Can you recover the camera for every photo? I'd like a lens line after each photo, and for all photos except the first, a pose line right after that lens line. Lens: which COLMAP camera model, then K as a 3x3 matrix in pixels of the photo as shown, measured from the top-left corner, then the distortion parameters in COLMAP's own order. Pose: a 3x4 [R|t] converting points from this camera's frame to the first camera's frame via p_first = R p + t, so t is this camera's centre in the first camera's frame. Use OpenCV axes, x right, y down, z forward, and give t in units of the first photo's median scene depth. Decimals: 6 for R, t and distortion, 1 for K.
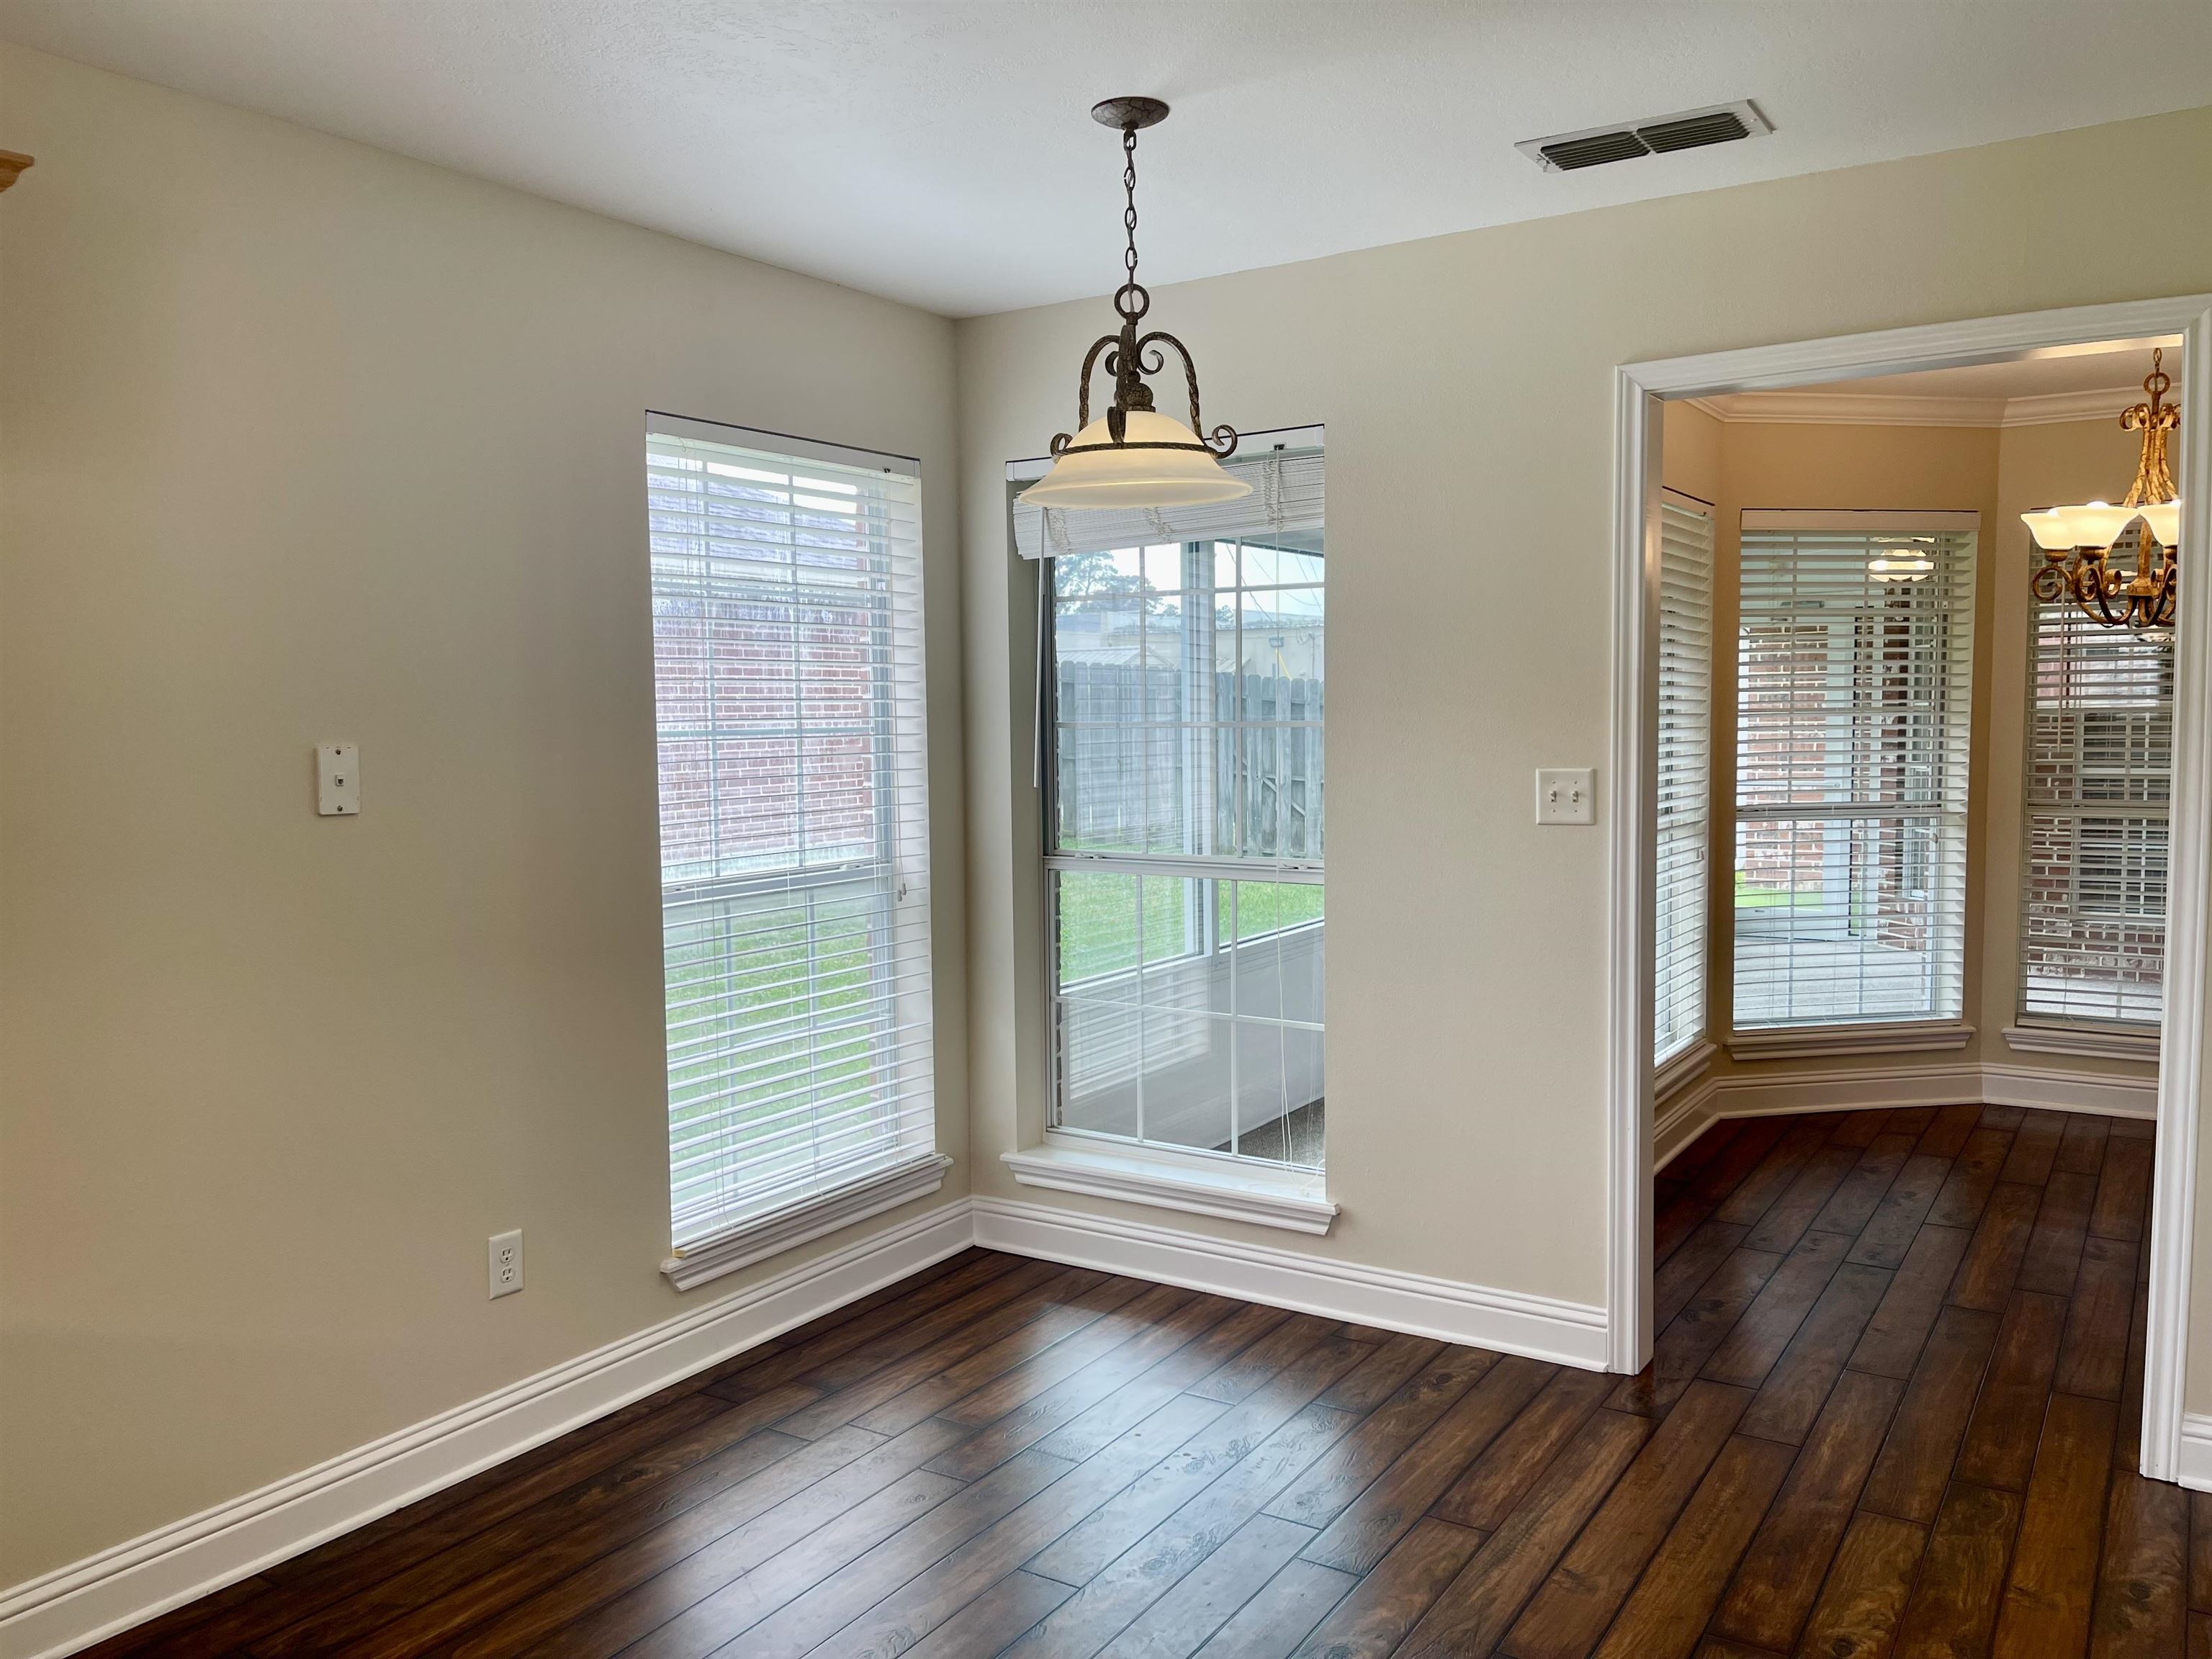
lens RADIAL K [[1689.3, 0, 1099.1], [0, 1689.3, 831.5], [0, 0, 1]] dist [0.092855, -0.126791]
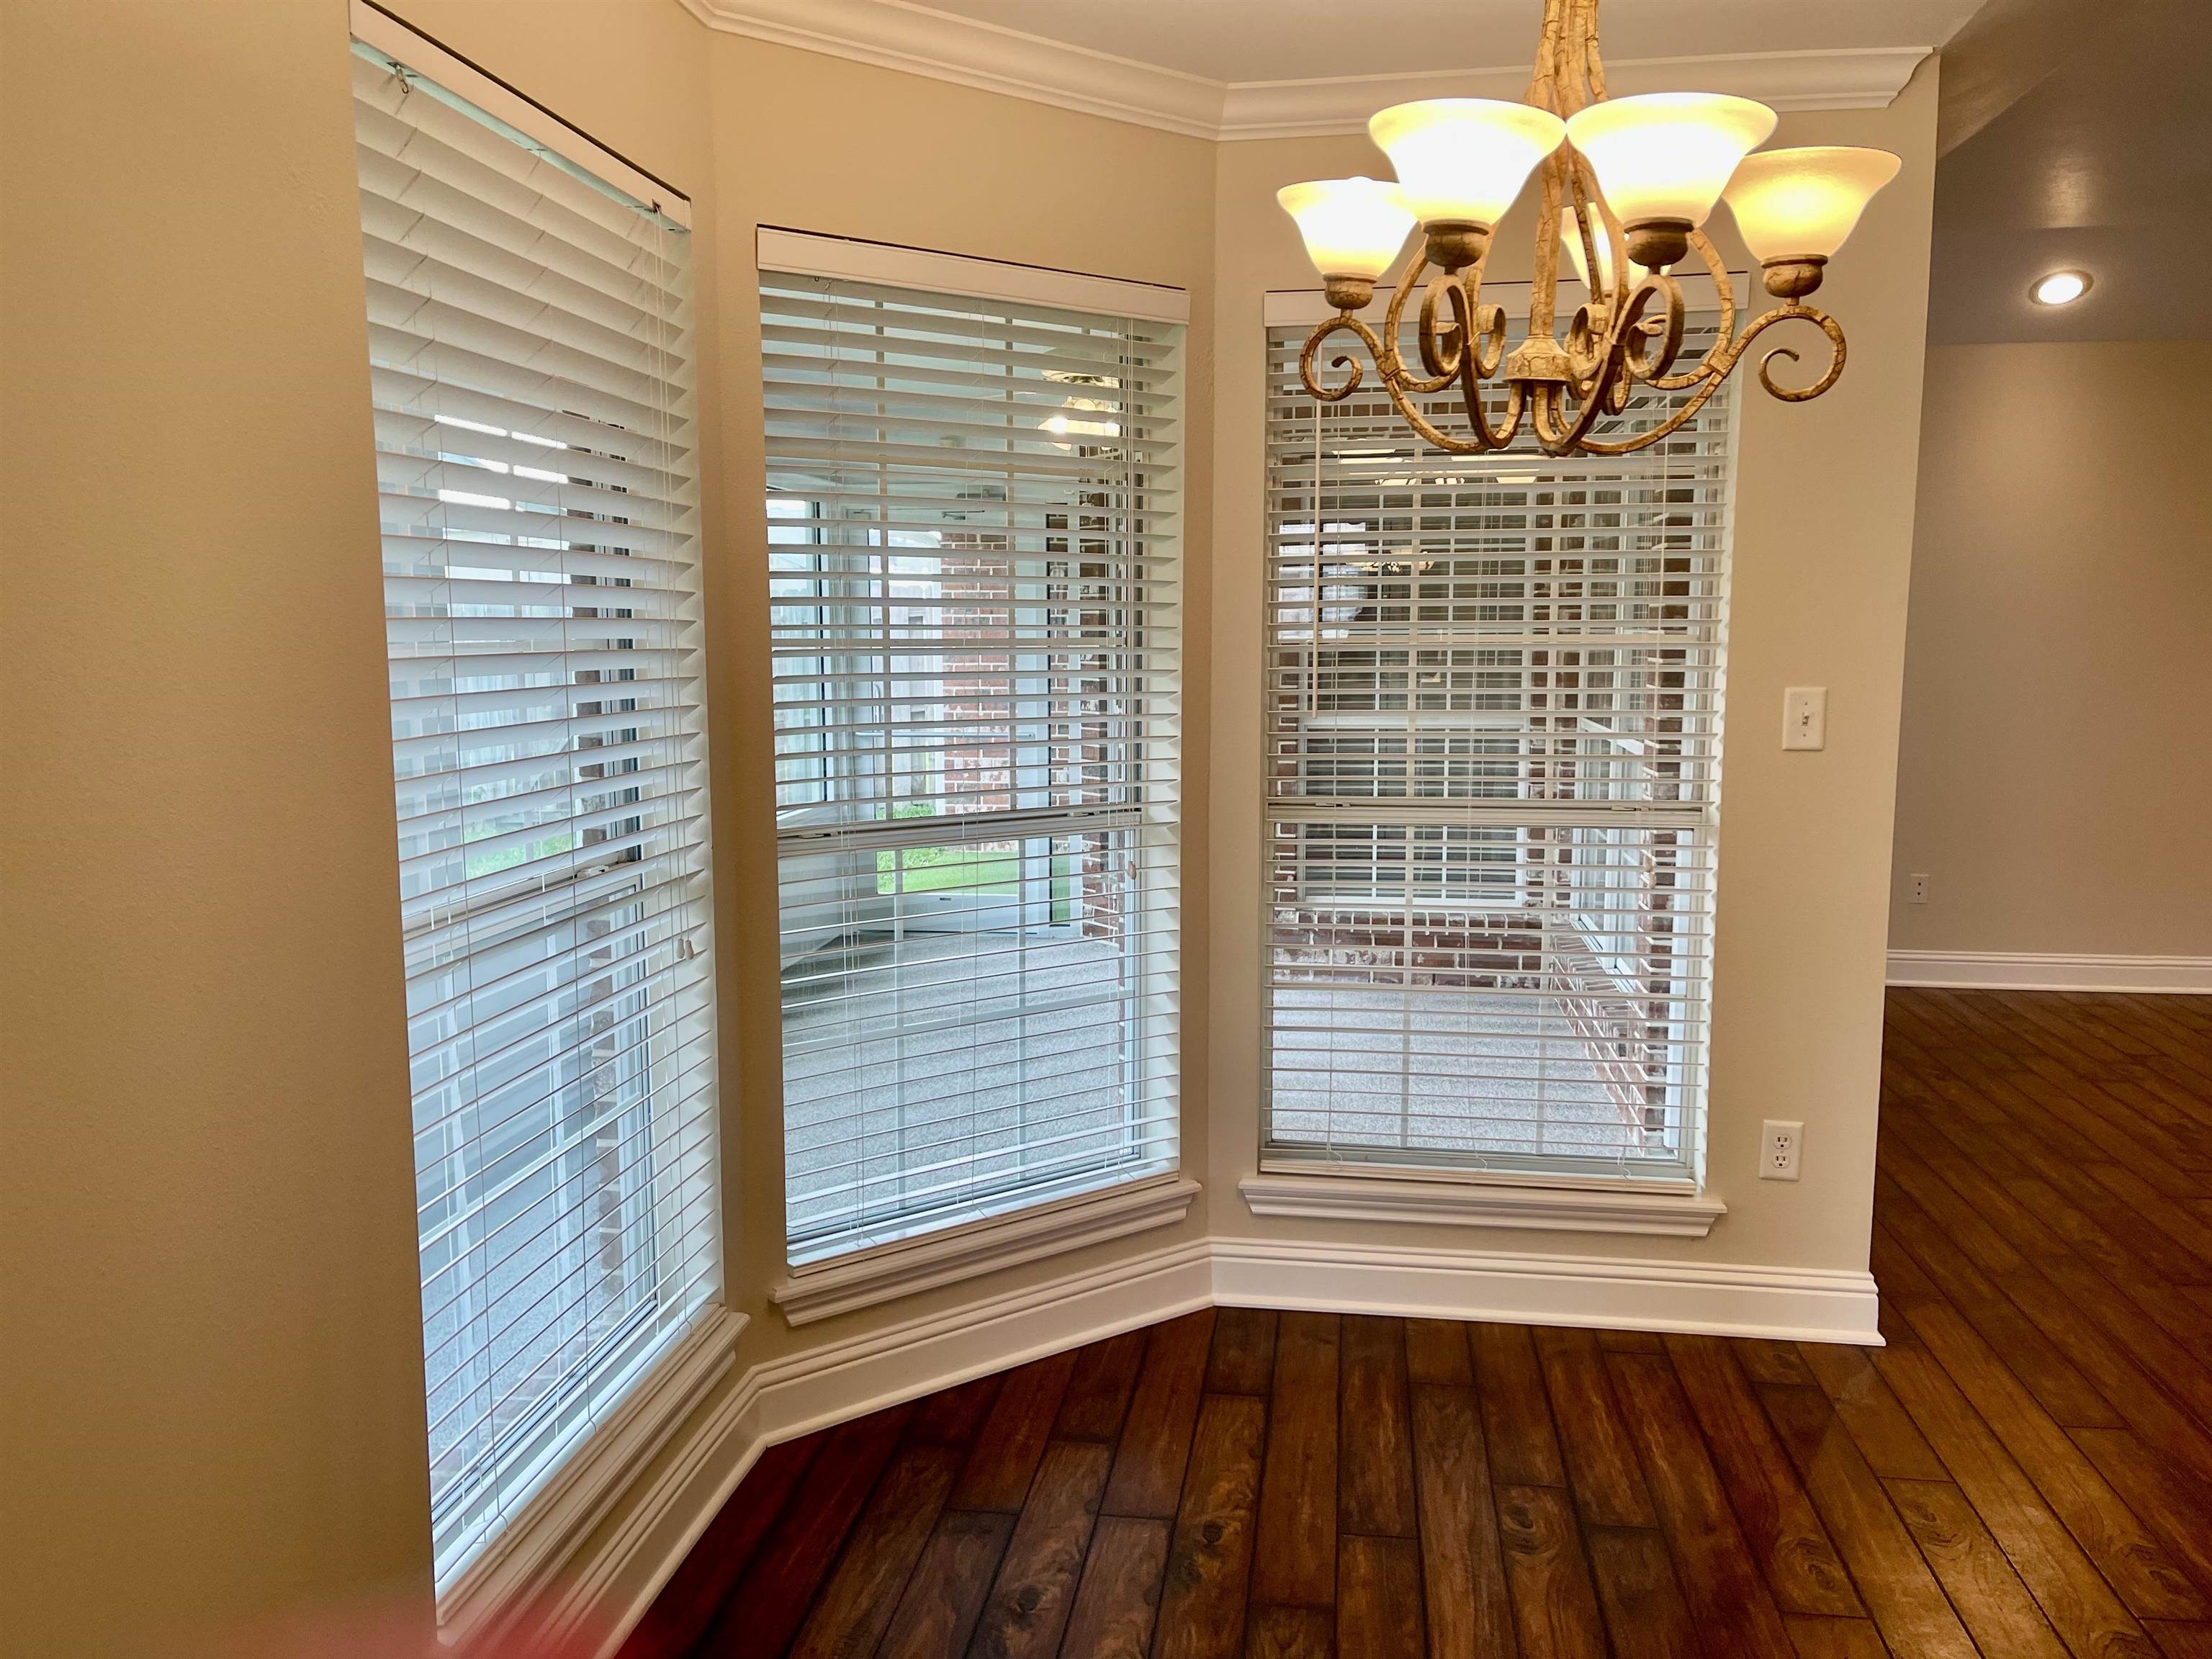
lens RADIAL K [[1698.0, 0, 1098.0], [0, 1698.0, 840.0], [0, 0, 1]] dist [0.084575, -0.111529]
pose [[0.912502, -0.041433, 0.406967, 0.346323], [0.021945, 0.998383, 0.052438, -0.050589], [-0.408482, -0.038919, 0.911936, 0.684559]]
